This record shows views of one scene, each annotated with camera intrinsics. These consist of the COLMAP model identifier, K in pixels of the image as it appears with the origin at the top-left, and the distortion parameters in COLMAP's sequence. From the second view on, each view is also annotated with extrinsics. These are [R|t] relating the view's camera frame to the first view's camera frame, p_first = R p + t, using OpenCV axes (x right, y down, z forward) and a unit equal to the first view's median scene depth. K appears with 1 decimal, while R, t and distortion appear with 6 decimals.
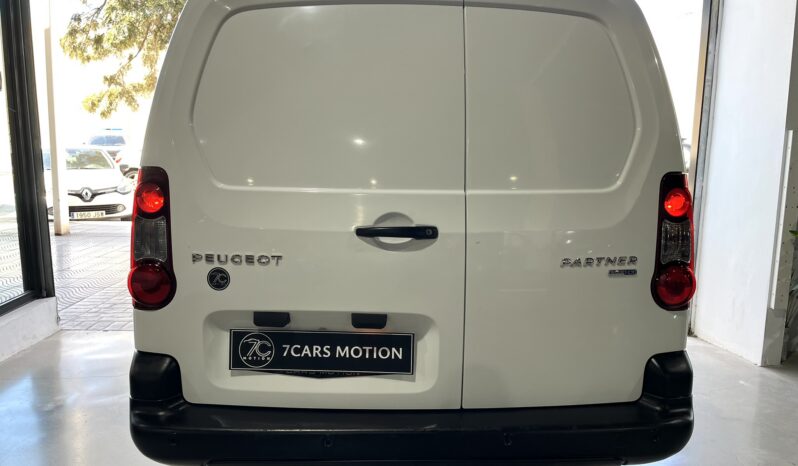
lens RADIAL K [[603.7, 0, 400.8], [0, 603.7, 235.4], [0, 0, 1]] dist [0.012640, -0.030548]
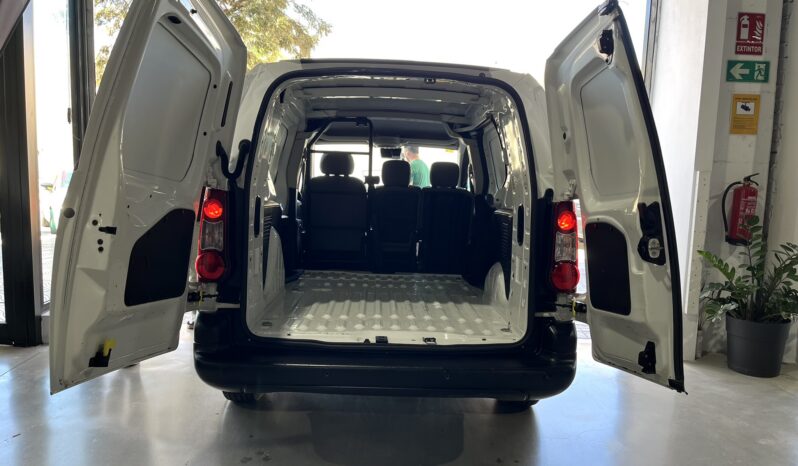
lens RADIAL K [[603.7, 0, 398.7], [0, 603.7, 234.6], [0, 0, 1]] dist [0.012640, -0.030548]
pose [[0.999675, 0.025113, -0.004287, 0.049843], [-0.025278, 0.998709, -0.044071, 0.052934], [0.003175, 0.044165, 0.999019, -0.454046]]
